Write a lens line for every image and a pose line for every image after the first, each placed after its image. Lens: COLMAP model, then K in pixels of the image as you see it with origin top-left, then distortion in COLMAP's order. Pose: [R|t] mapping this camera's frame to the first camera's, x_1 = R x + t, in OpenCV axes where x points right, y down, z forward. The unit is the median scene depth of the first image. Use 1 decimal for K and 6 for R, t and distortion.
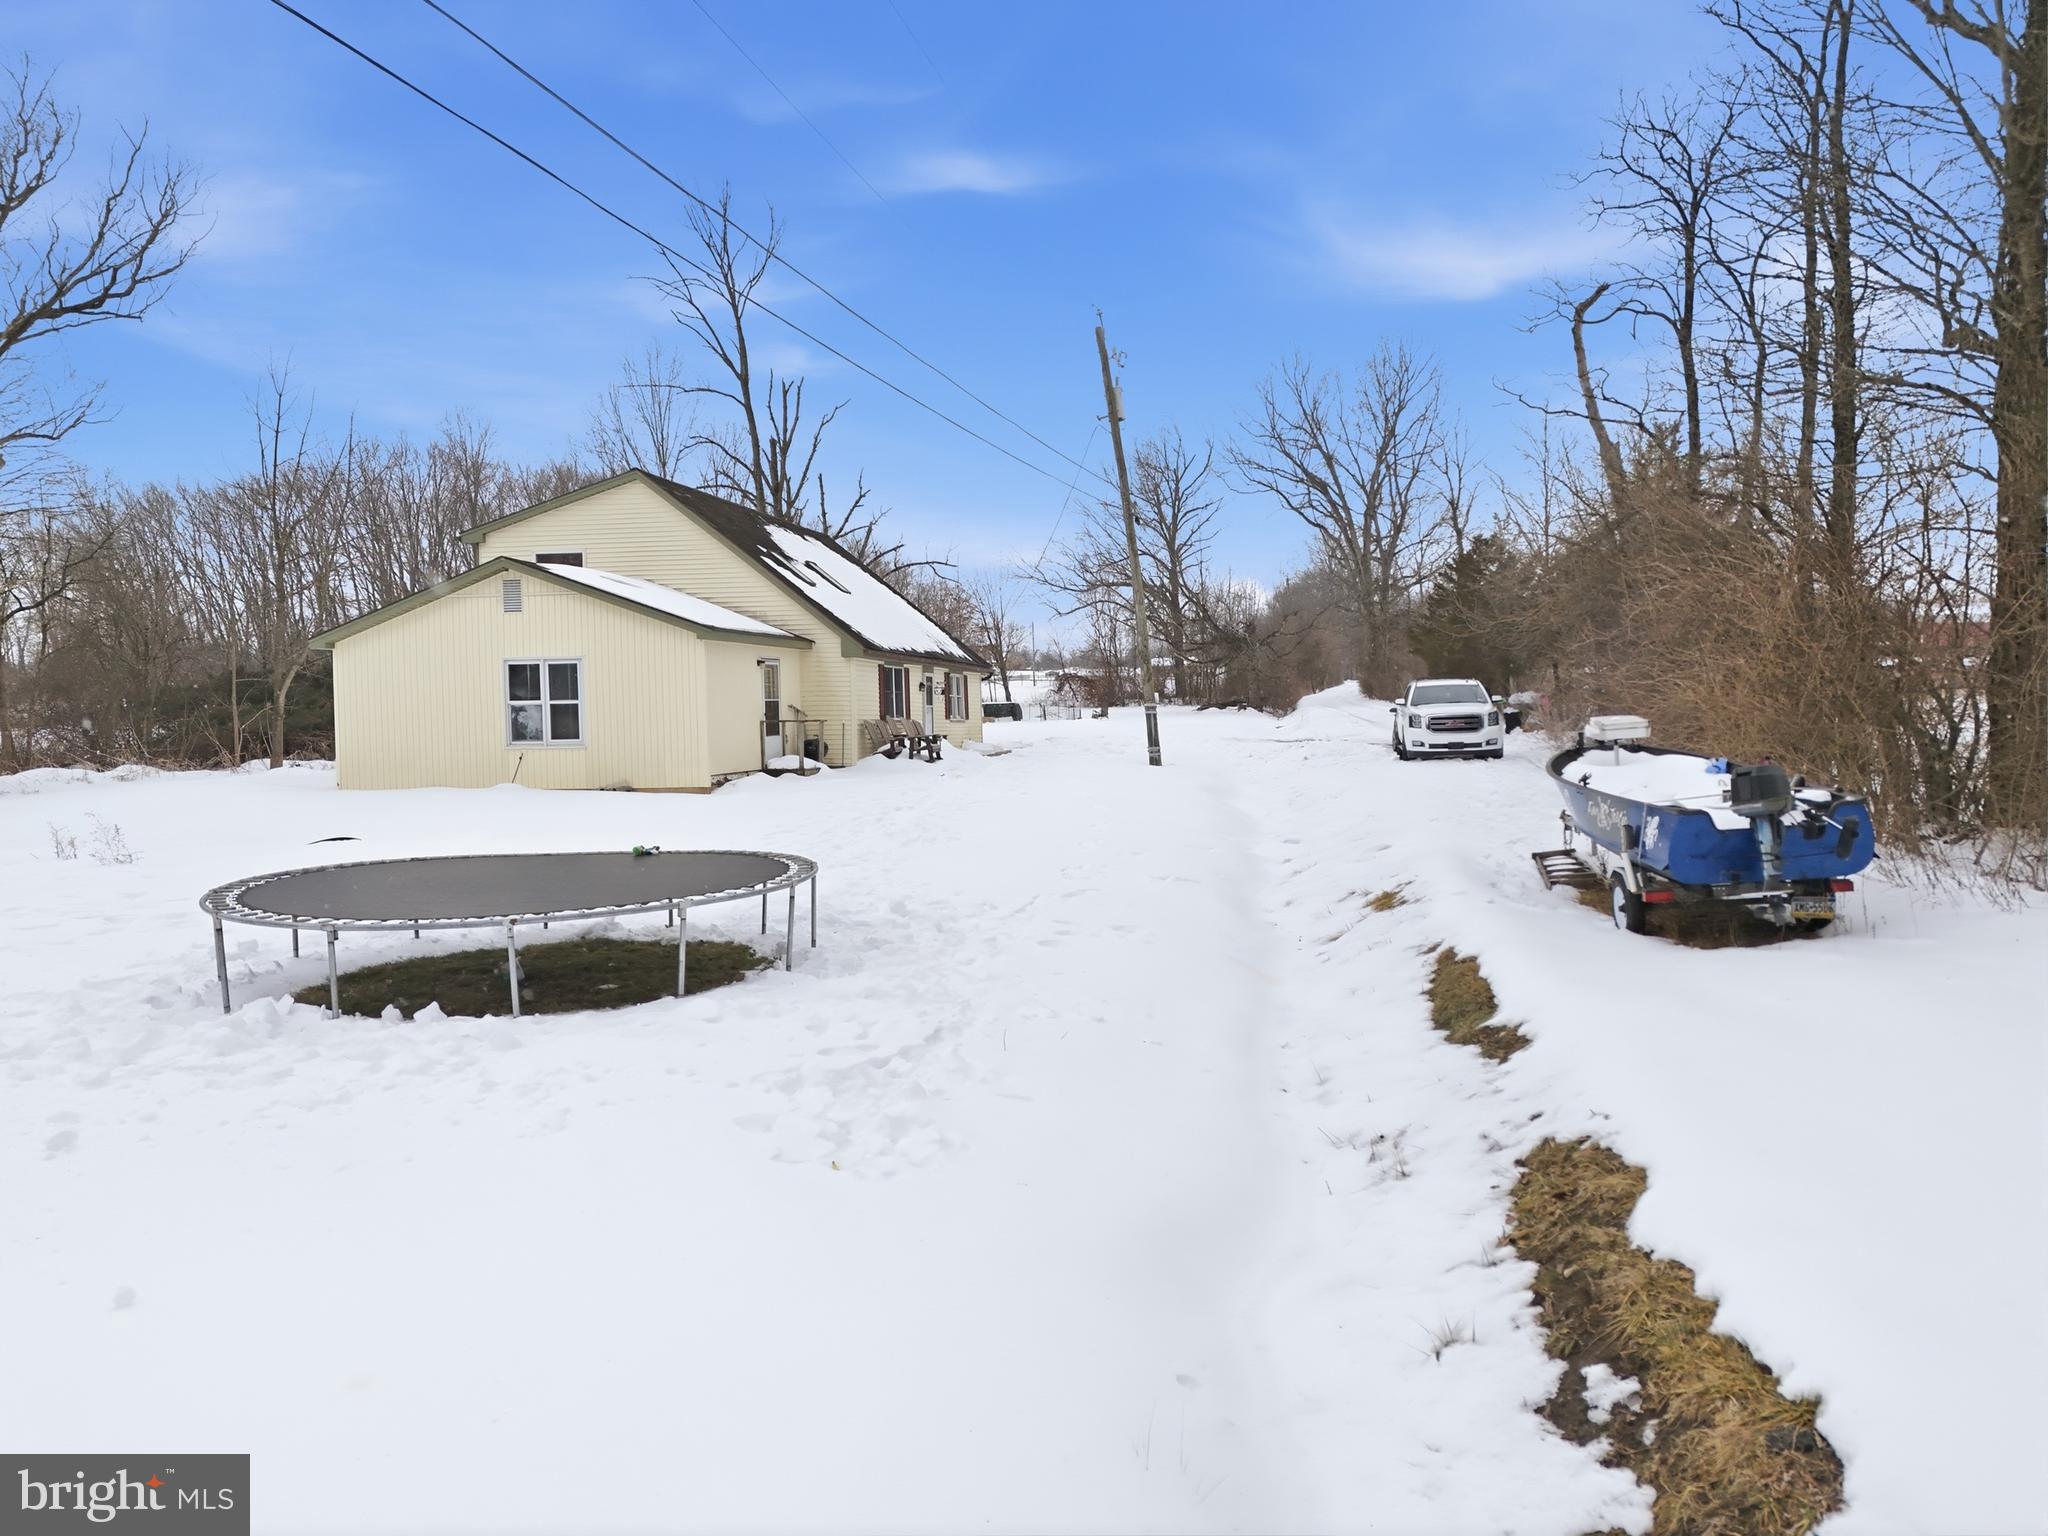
lens RADIAL K [[1459.2, 0, 1025.2], [0, 1459.2, 772.0], [0, 0, 1]] dist [0.058492, 0.000099]
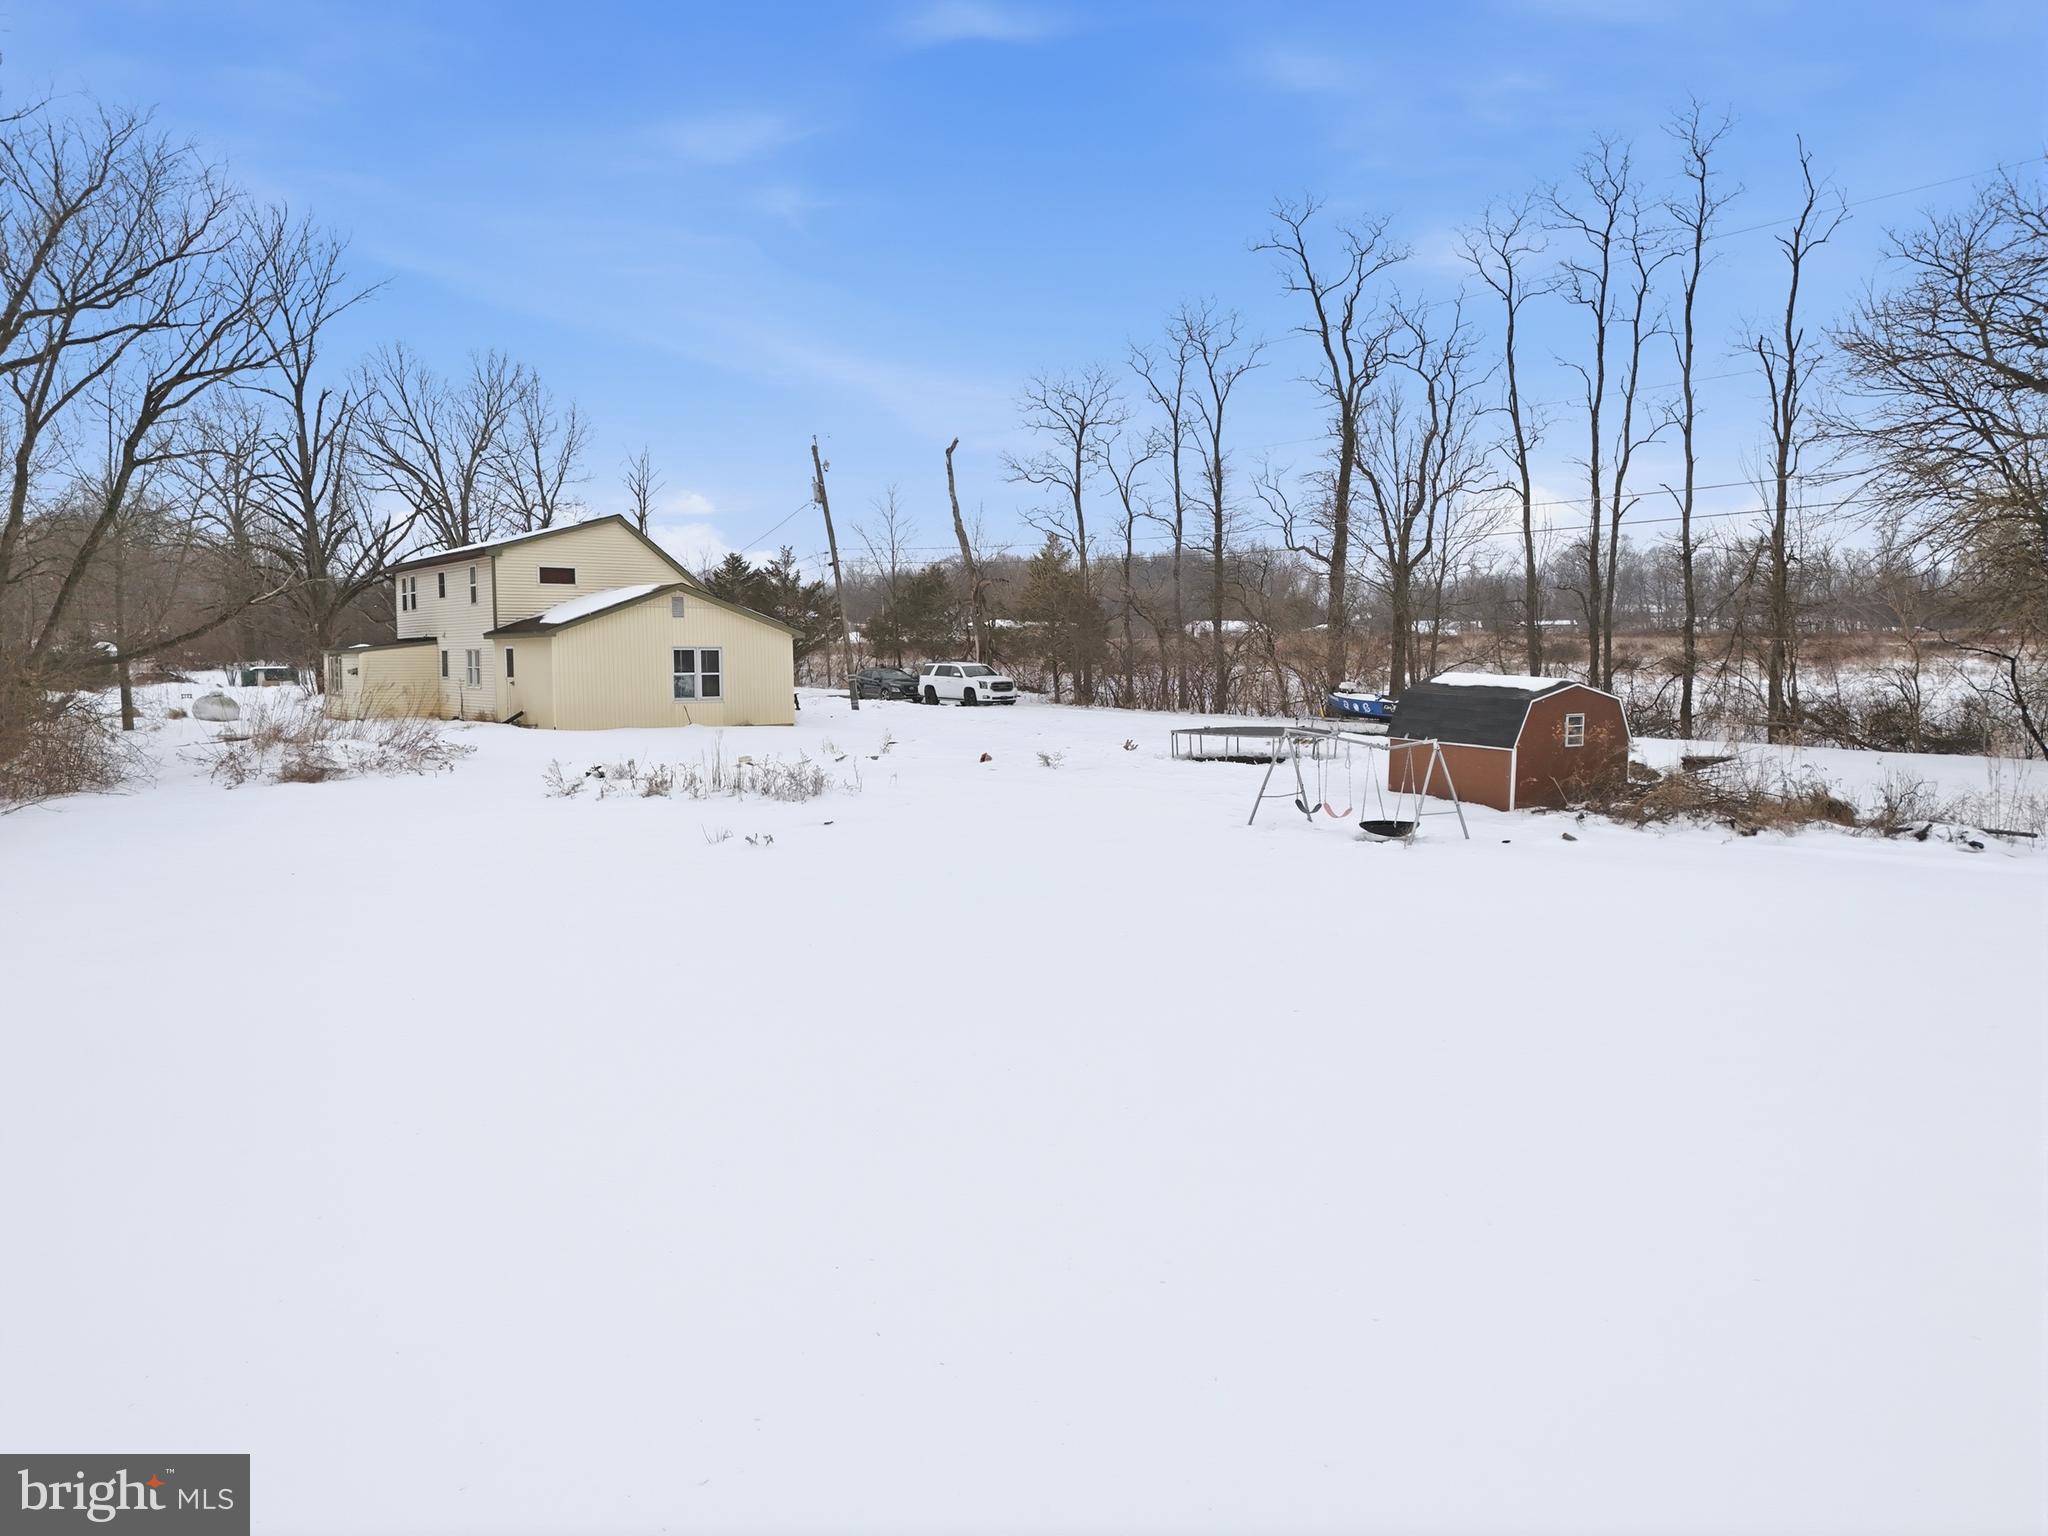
lens RADIAL K [[1459.2, 0, 1022.4], [0, 1459.2, 766.3], [0, 0, 1]] dist [0.058492, 0.000099]
pose [[0.676069, -0.043663, 0.735543, -1.273233], [0.032650, 0.999037, 0.029295, 0.018870], [-0.736114, 0.004210, 0.676844, -0.354729]]
